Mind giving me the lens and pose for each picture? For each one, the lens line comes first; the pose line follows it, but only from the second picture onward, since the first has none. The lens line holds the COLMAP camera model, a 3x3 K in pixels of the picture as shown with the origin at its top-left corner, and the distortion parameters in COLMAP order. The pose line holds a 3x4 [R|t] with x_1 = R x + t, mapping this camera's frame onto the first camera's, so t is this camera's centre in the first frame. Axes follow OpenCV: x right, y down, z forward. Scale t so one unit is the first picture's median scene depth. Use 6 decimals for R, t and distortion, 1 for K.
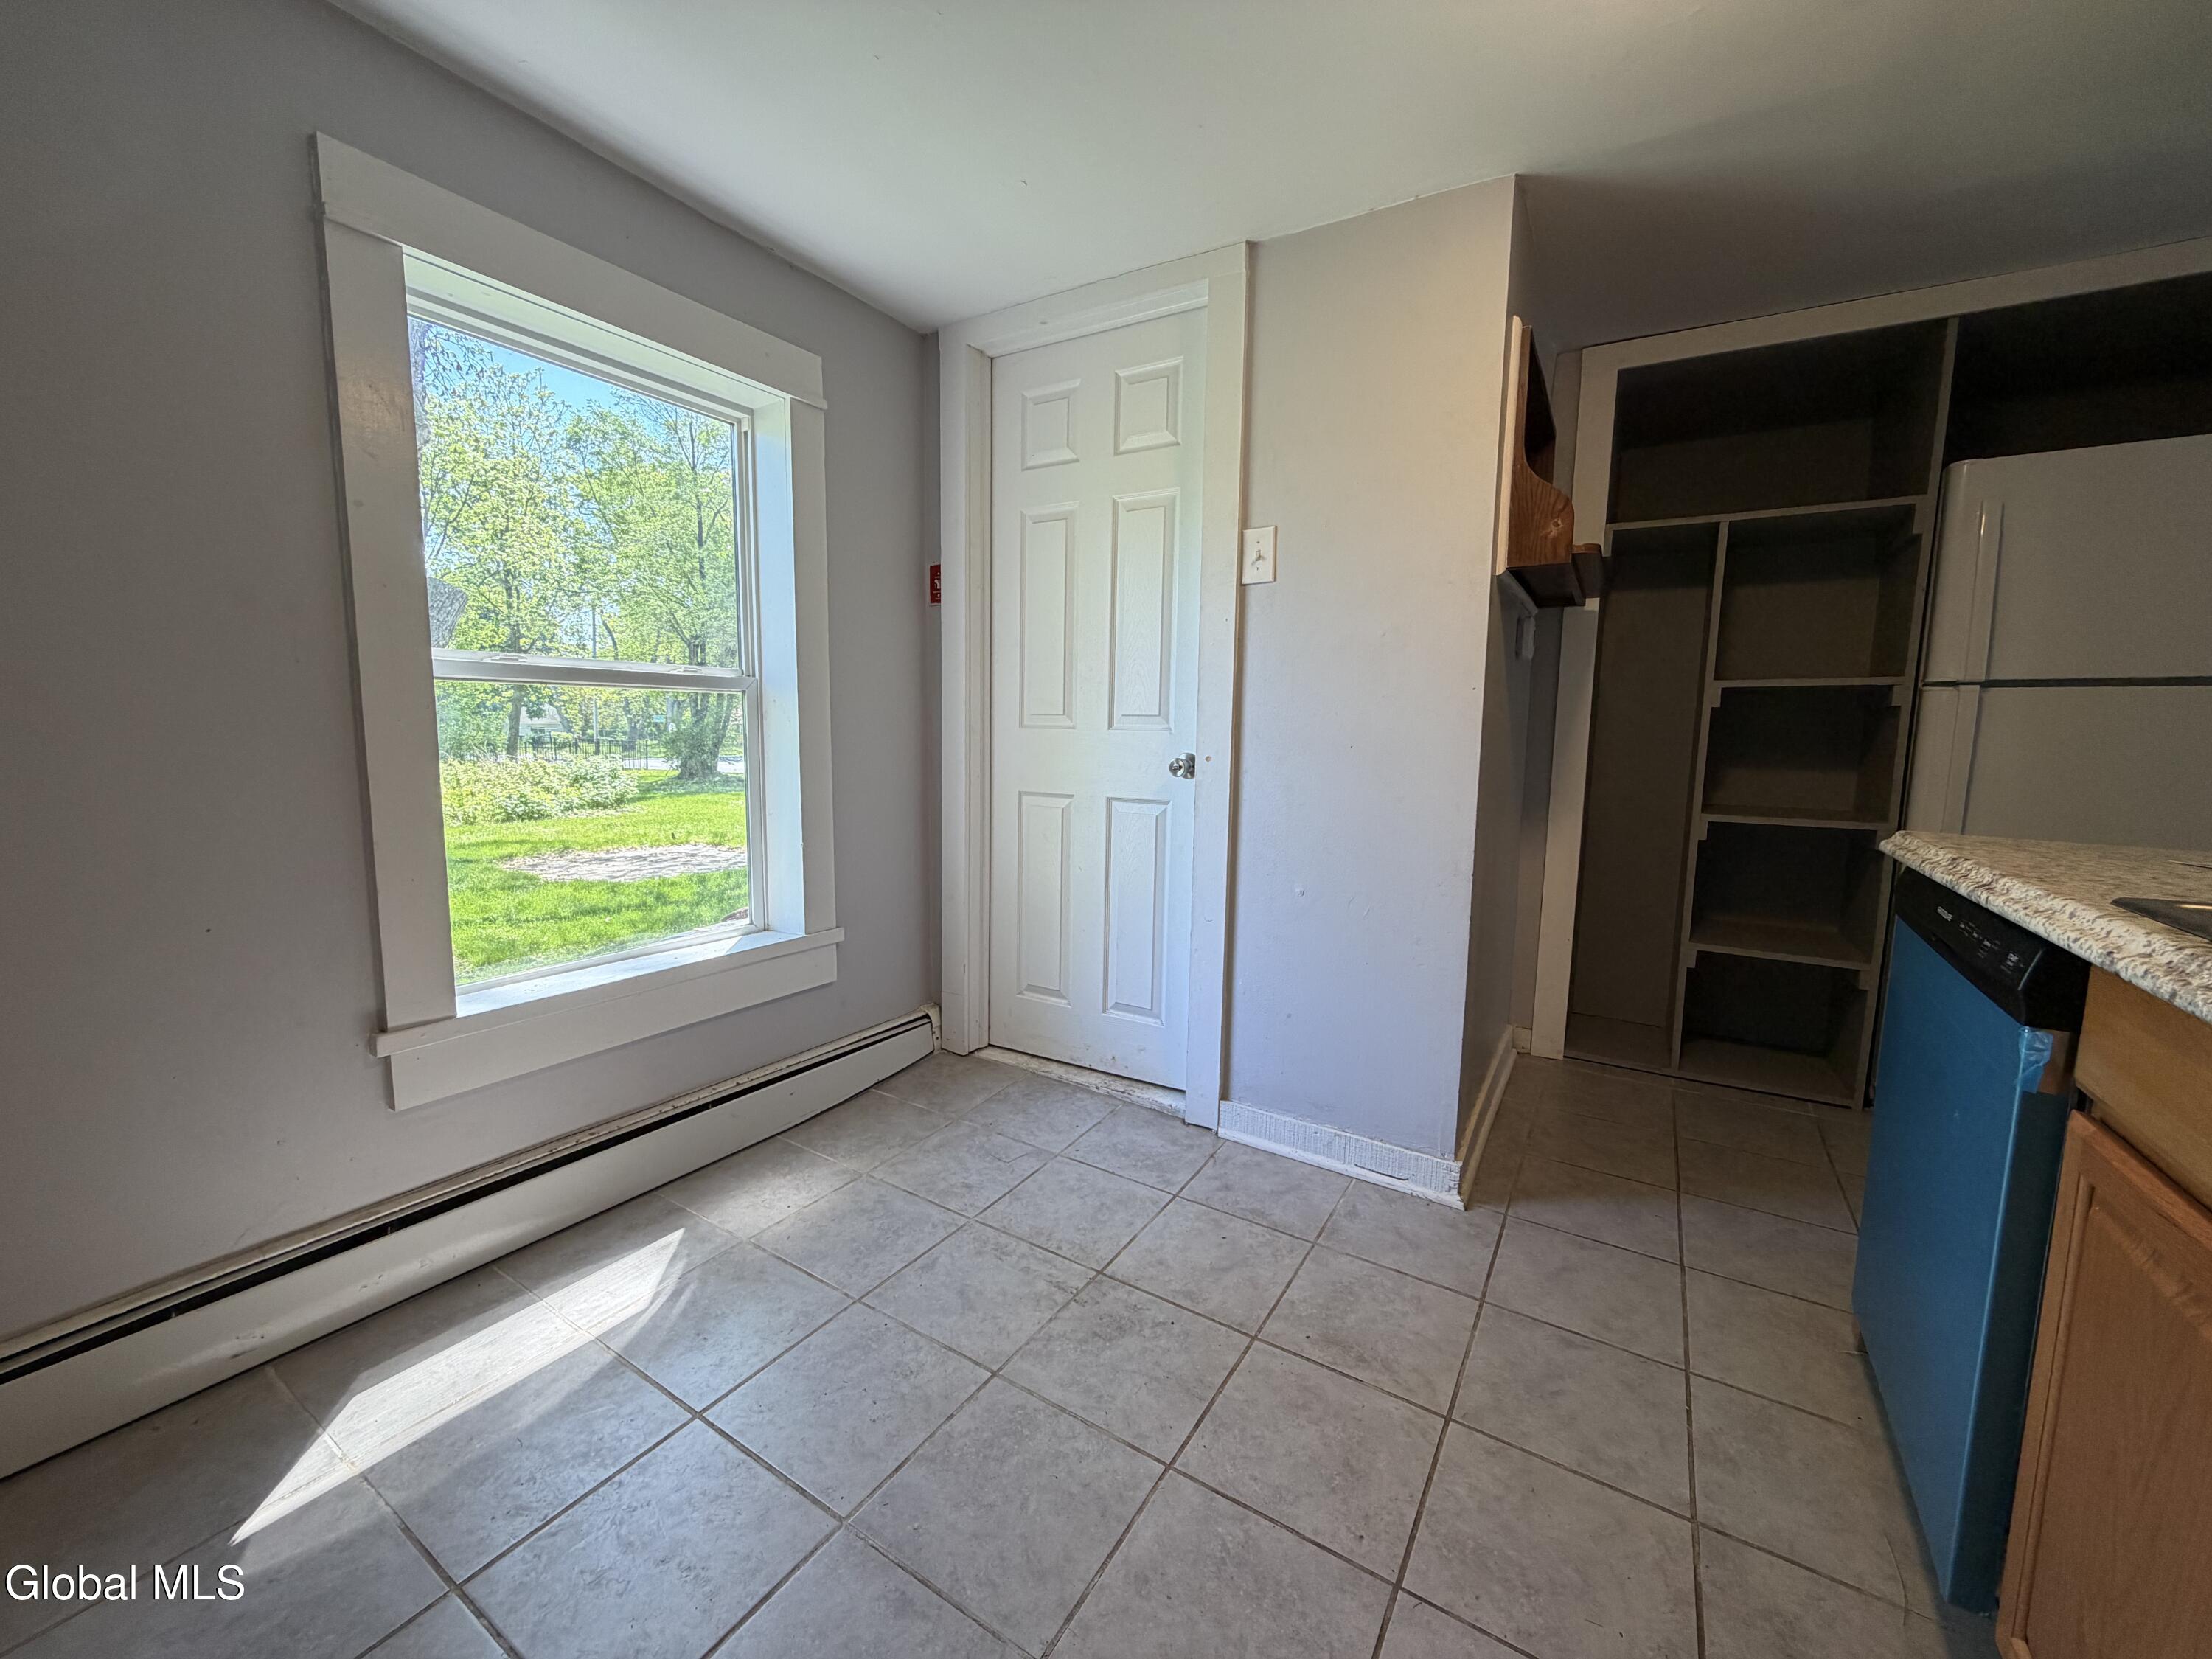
lens RADIAL K [[876.6, 0, 1099.5], [0, 876.6, 828.1], [0, 0, 1]] dist [-0.001663, -0.000003]
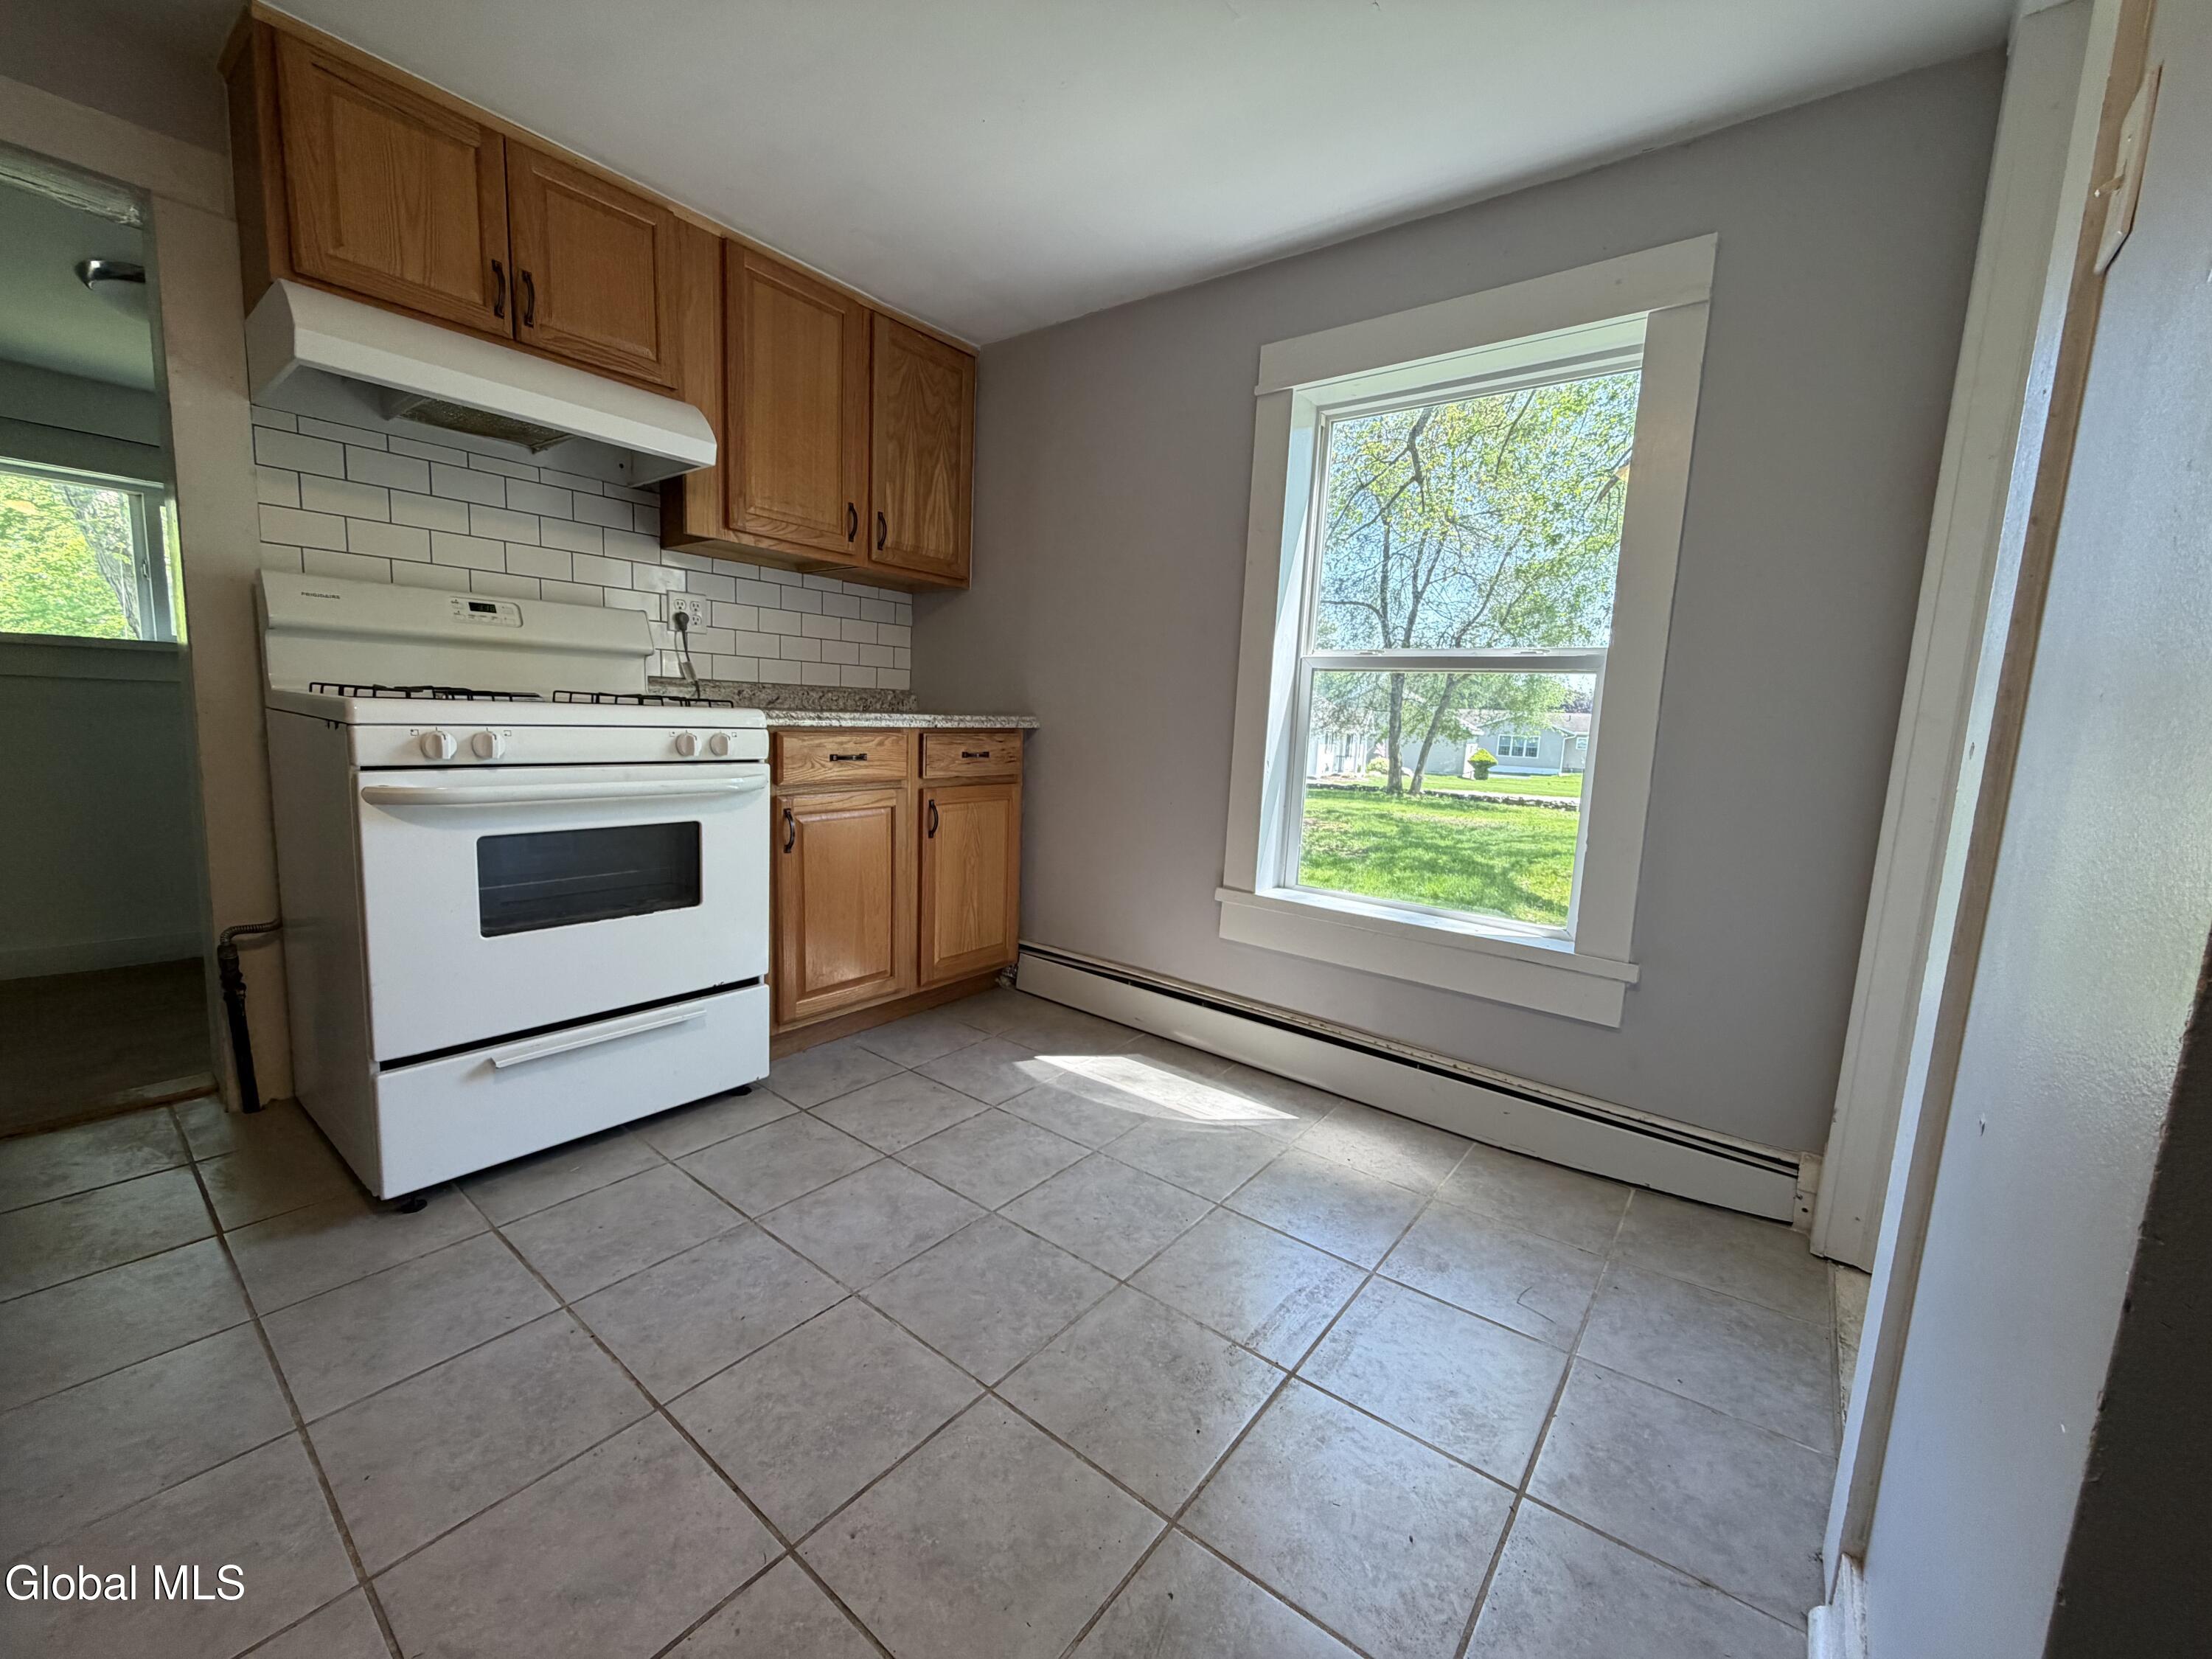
lens RADIAL K [[876.6, 0, 1101.2], [0, 876.6, 828.2], [0, 0, 1]] dist [-0.001663, -0.000003]
pose [[-0.107841, 0.106117, -0.988489, 0.785037], [-0.166428, 0.978329, 0.123183, -0.036139], [0.980139, 0.177796, -0.087843, 0.871825]]
